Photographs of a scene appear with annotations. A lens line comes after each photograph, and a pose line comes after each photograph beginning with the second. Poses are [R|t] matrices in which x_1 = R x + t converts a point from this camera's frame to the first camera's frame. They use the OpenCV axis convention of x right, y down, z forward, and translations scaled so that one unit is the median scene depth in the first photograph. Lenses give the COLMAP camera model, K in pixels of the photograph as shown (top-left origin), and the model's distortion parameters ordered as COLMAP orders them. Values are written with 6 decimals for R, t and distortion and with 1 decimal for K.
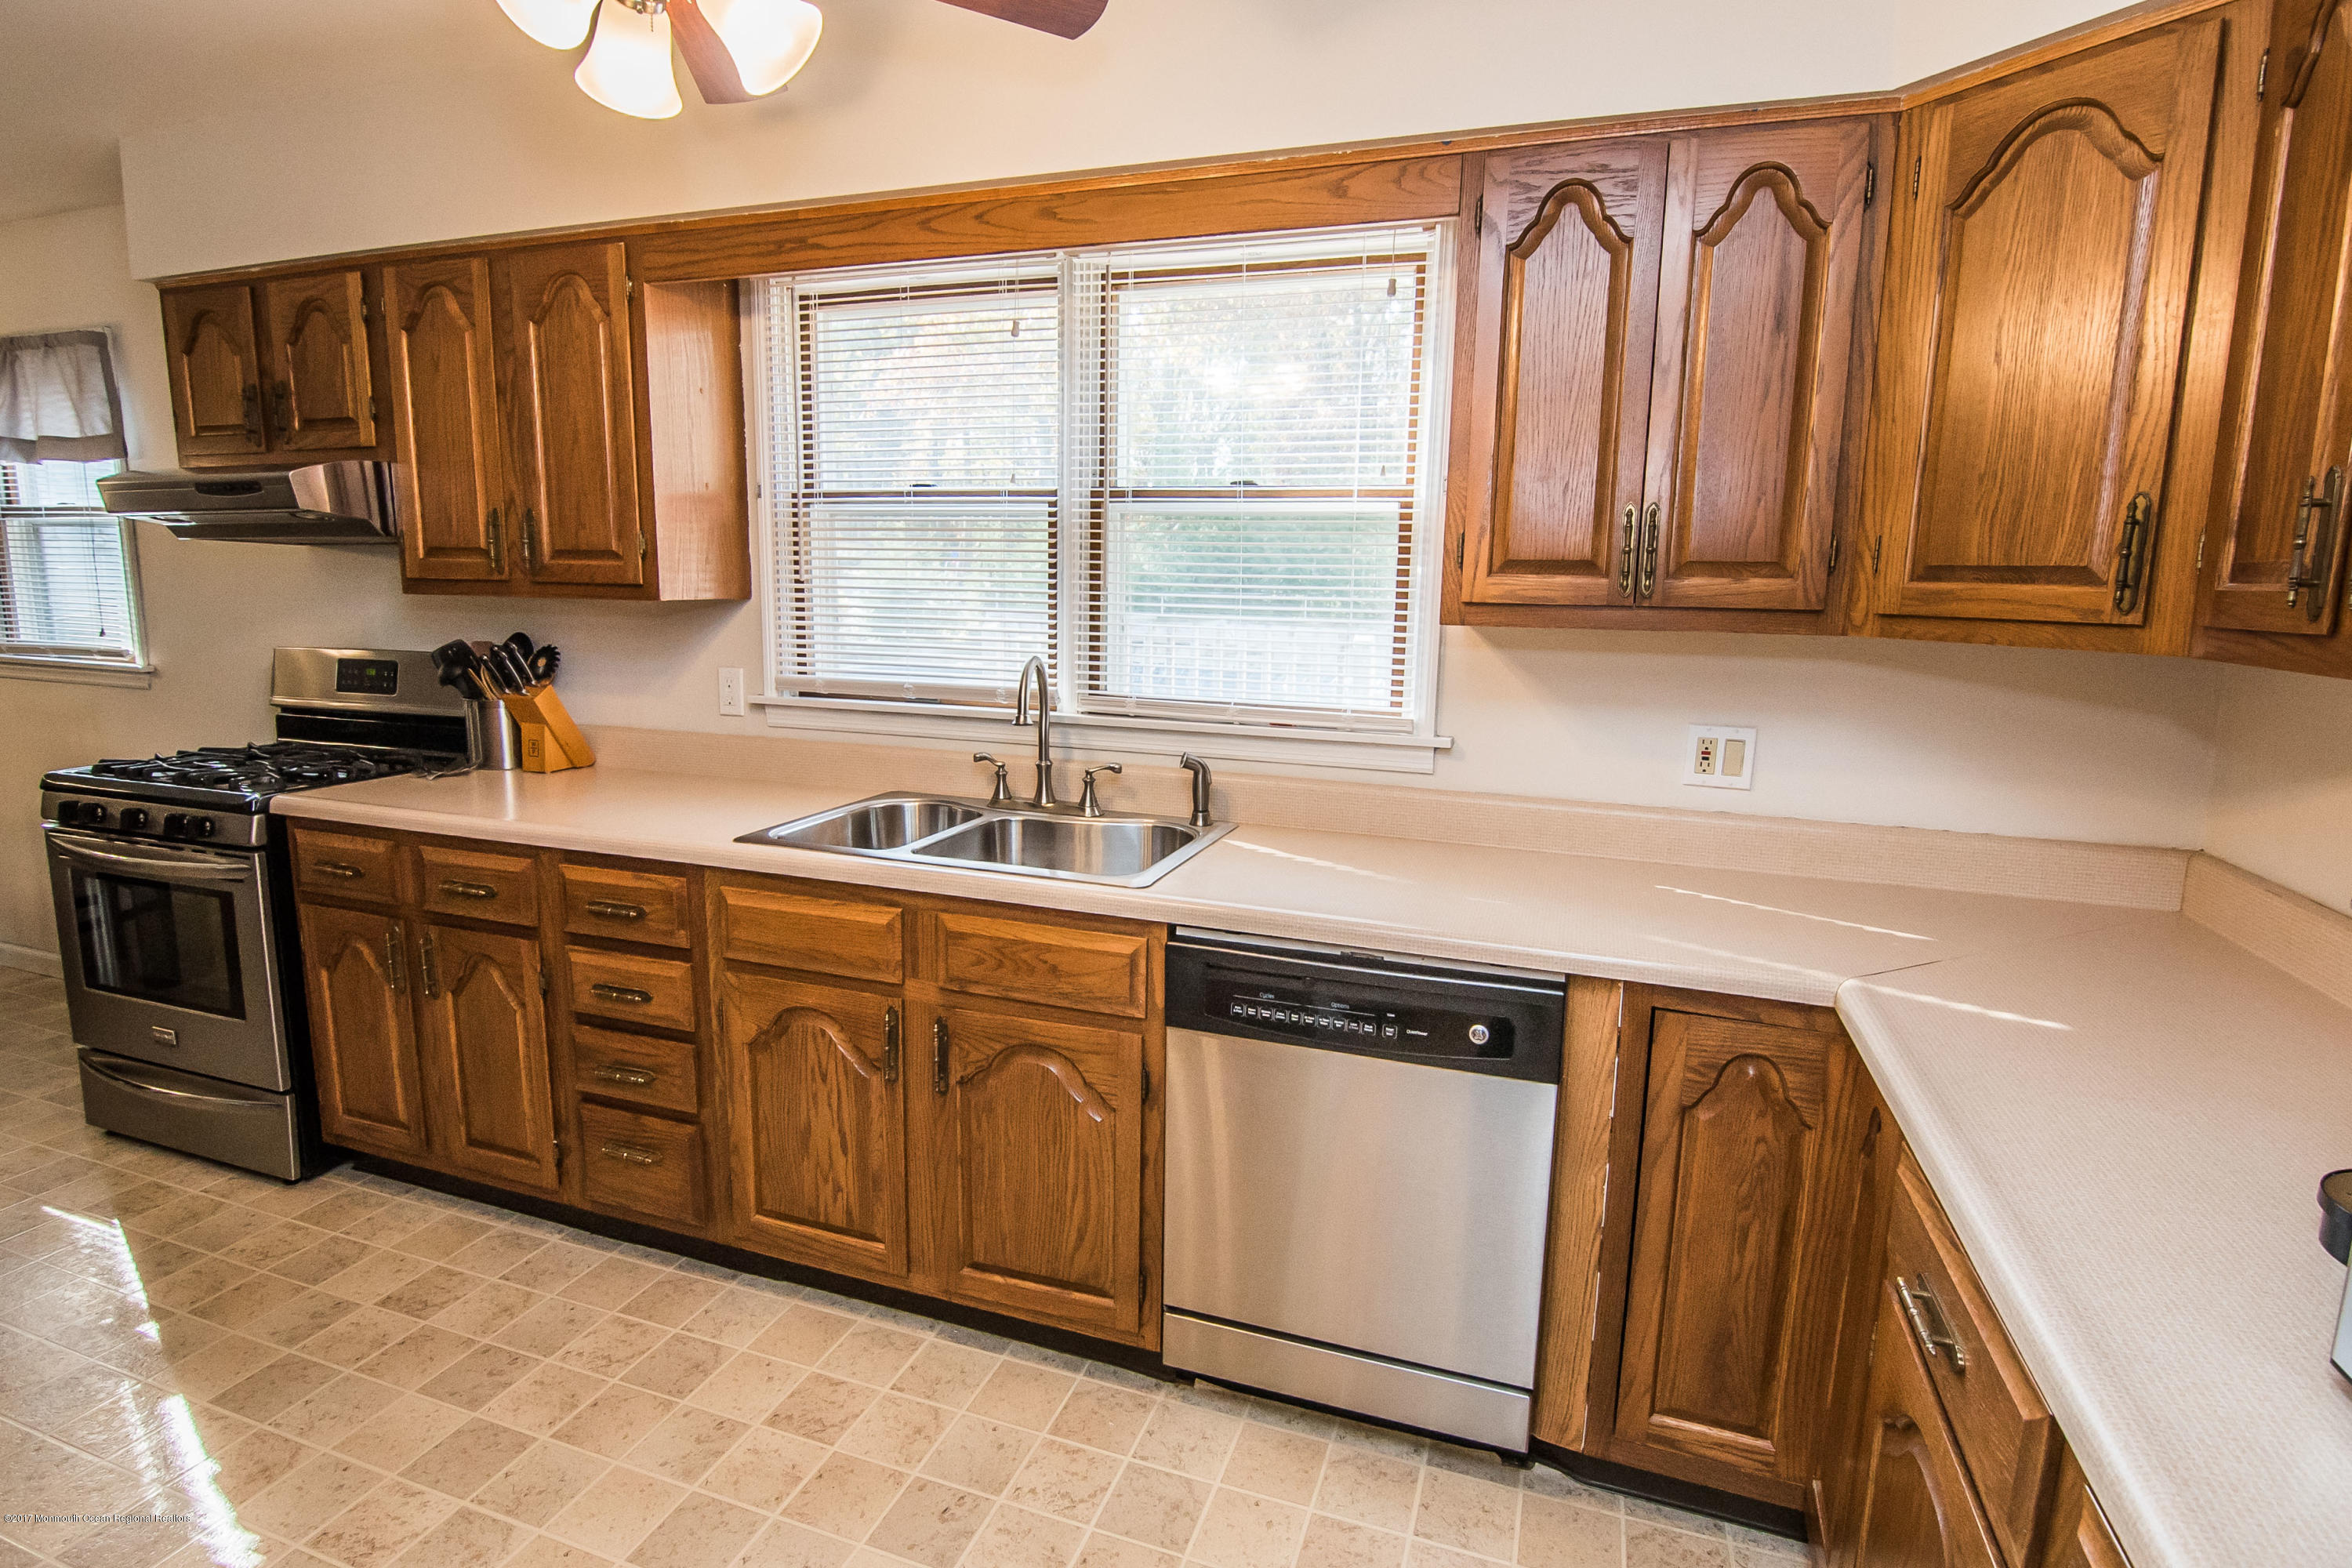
lens RADIAL K [[1163.6, 0, 1154.0], [0, 1163.6, 782.1], [0, 0, 1]] dist [-0.005088, -0.010338]
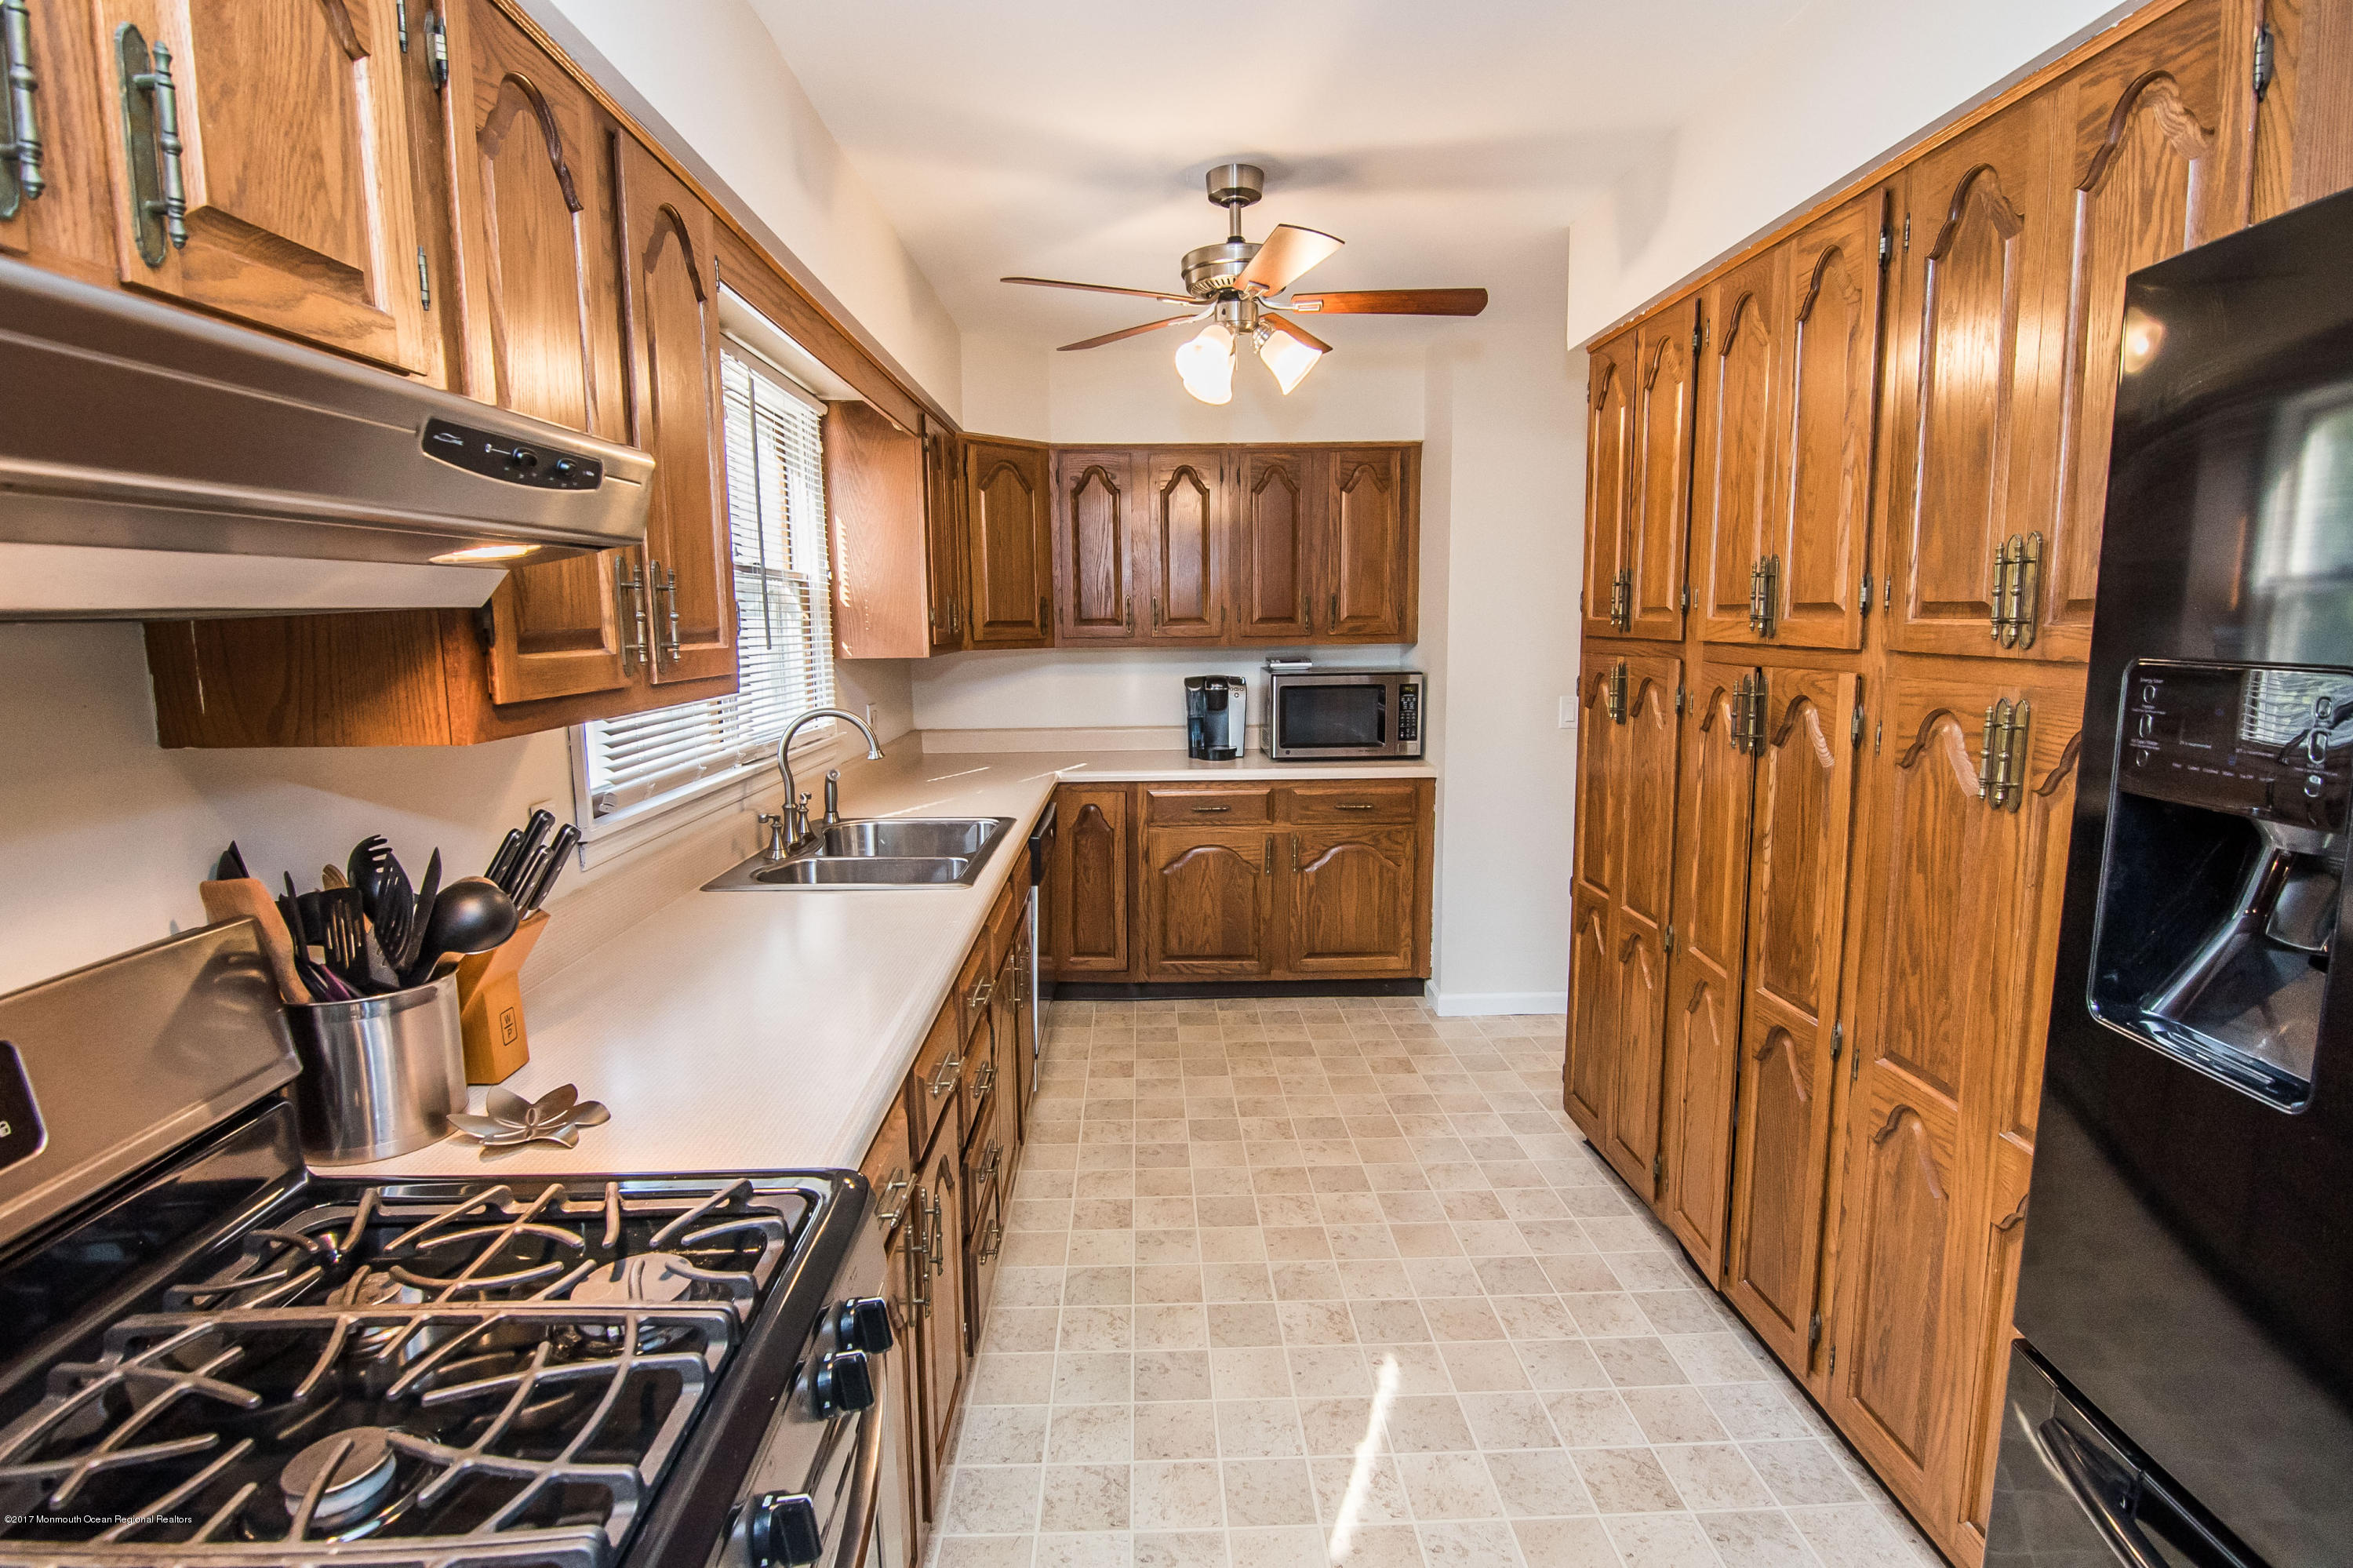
lens RADIAL K [[1164.2, 0, 1154.5], [0, 1164.2, 782.1], [0, 0, 1]] dist [-0.005088, -0.010338]
pose [[-0.366292, -0.142286, 0.919557, -1.192406], [0.161627, 0.963488, 0.213465, -0.210939], [-0.916355, 0.226816, -0.329921, 0.990365]]
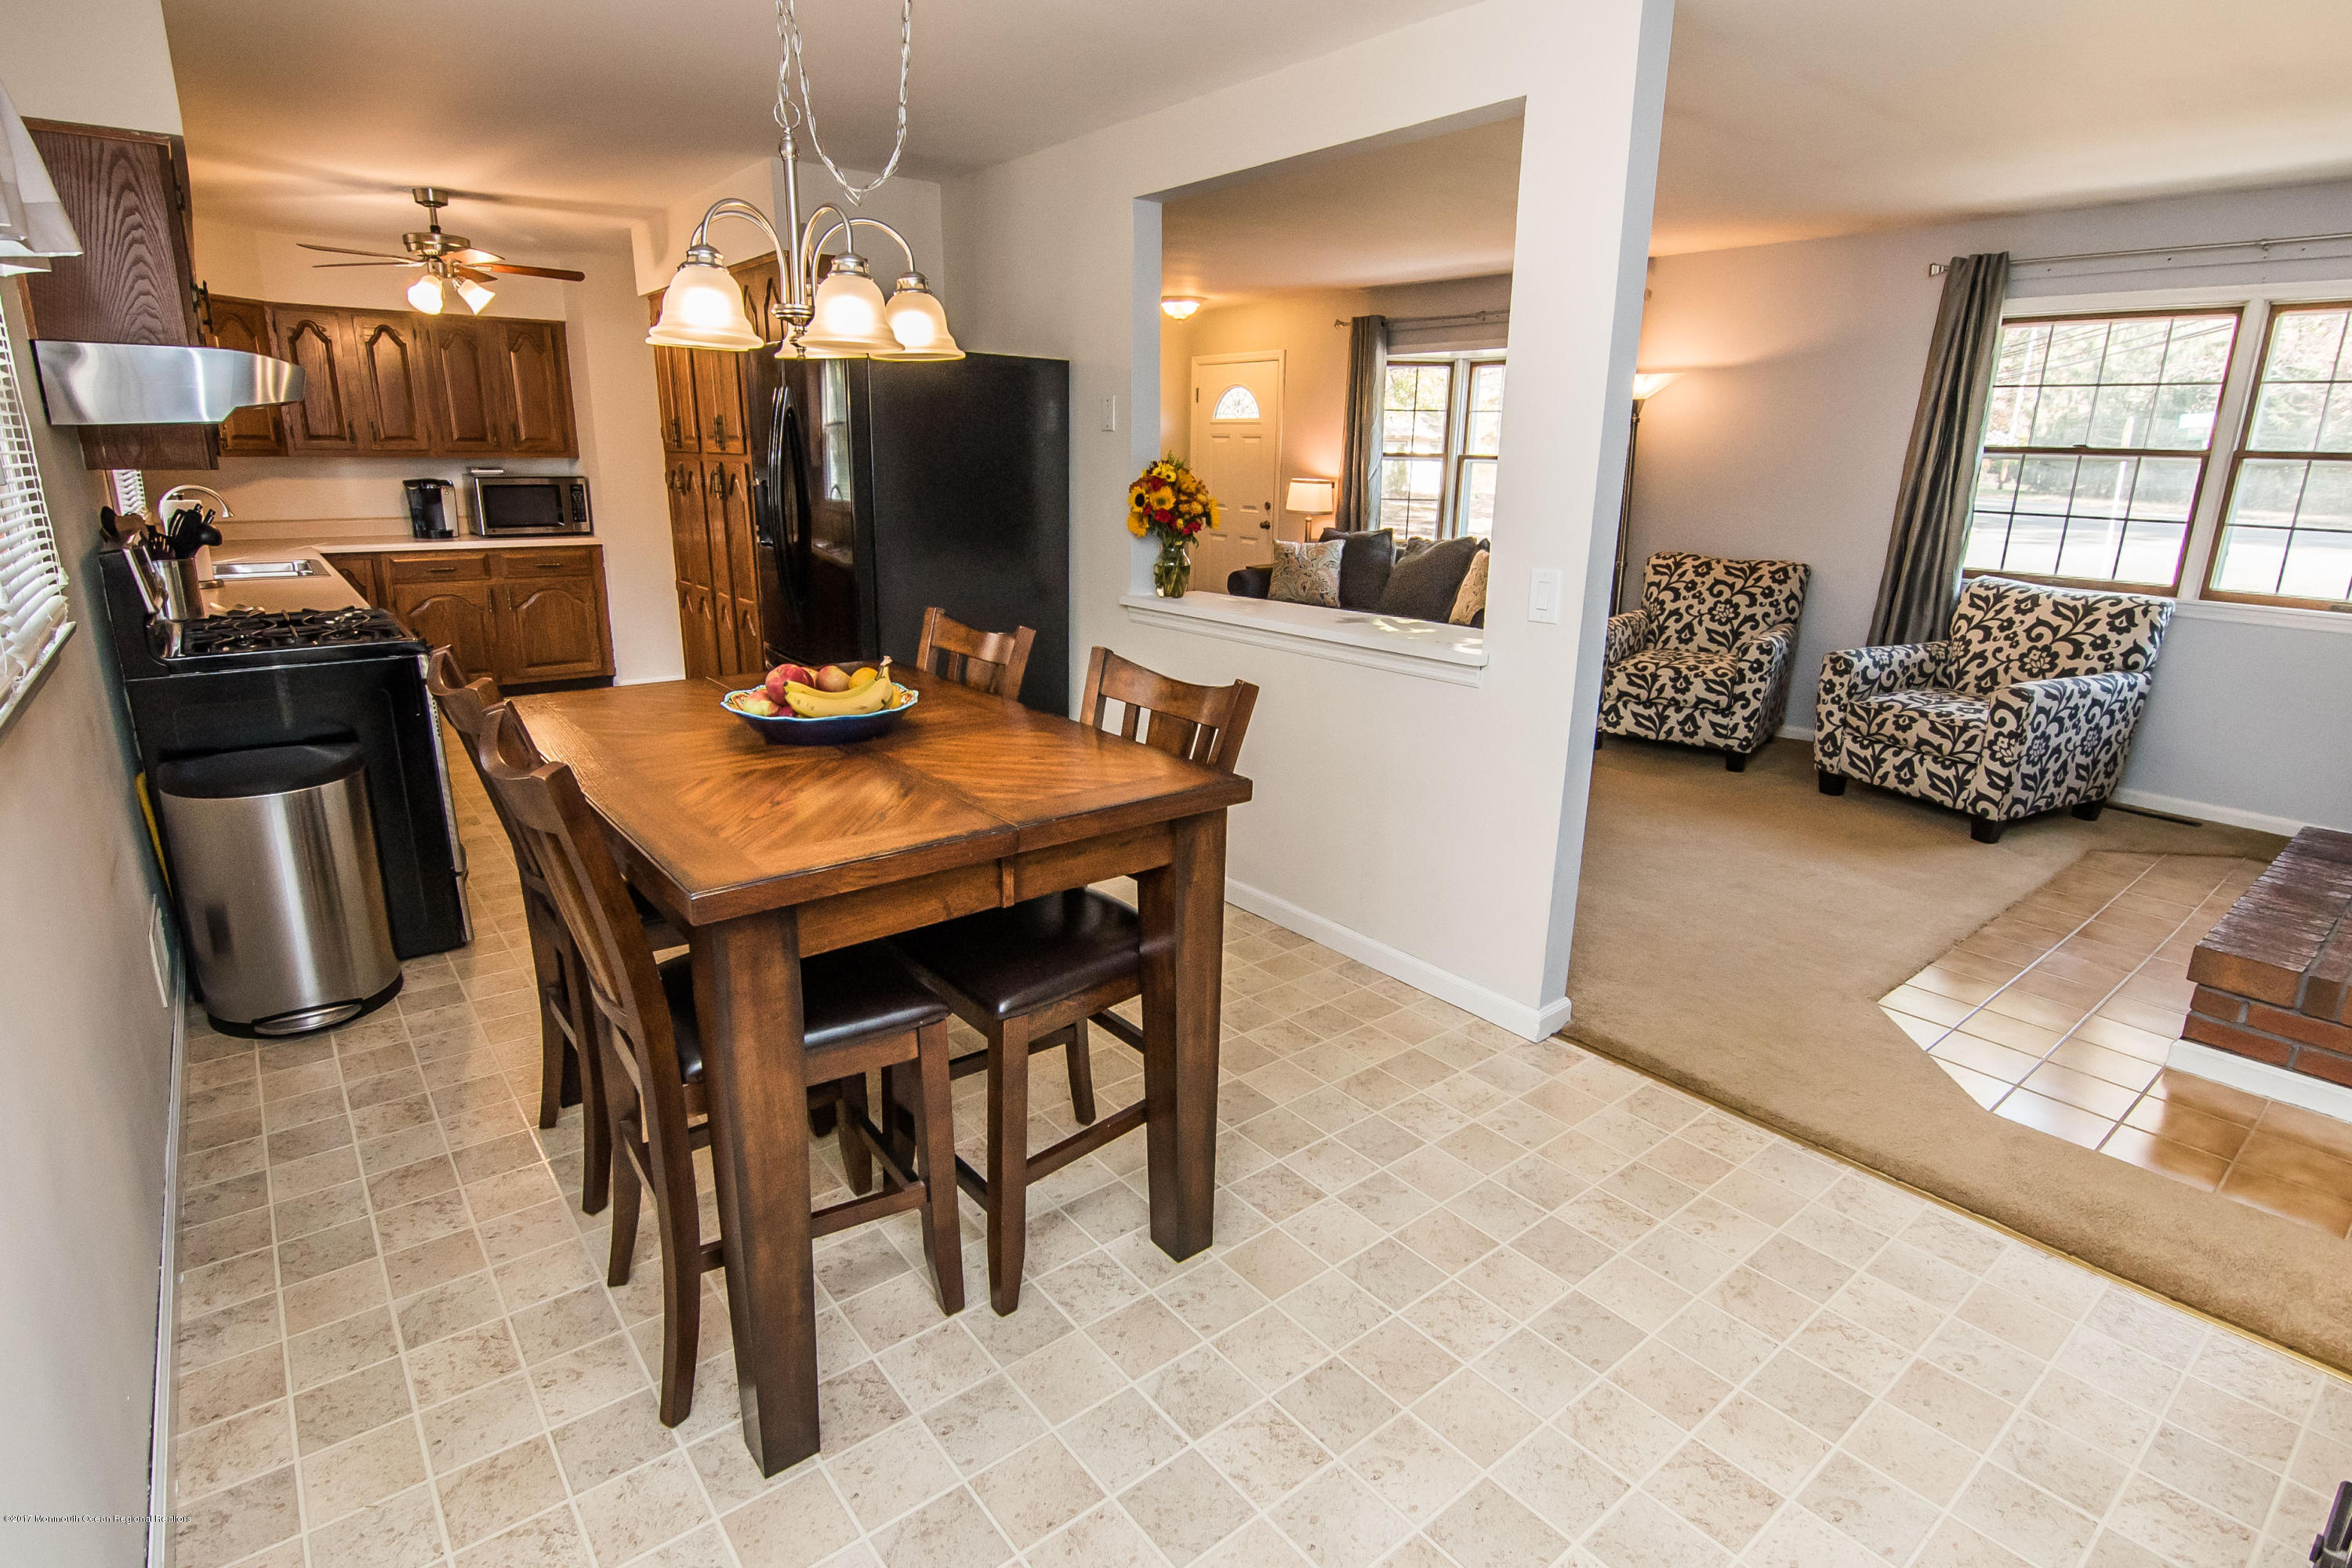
lens RADIAL K [[1177.4, 0, 1169.1], [0, 1177.4, 776.4], [0, 0, 1]] dist [-0.007202, -0.008591]
pose [[-0.856307, -0.167050, 0.488706, -2.301220], [0.056432, 0.910317, 0.410046, -0.337164], [-0.513376, 0.378704, -0.770084, 1.661707]]
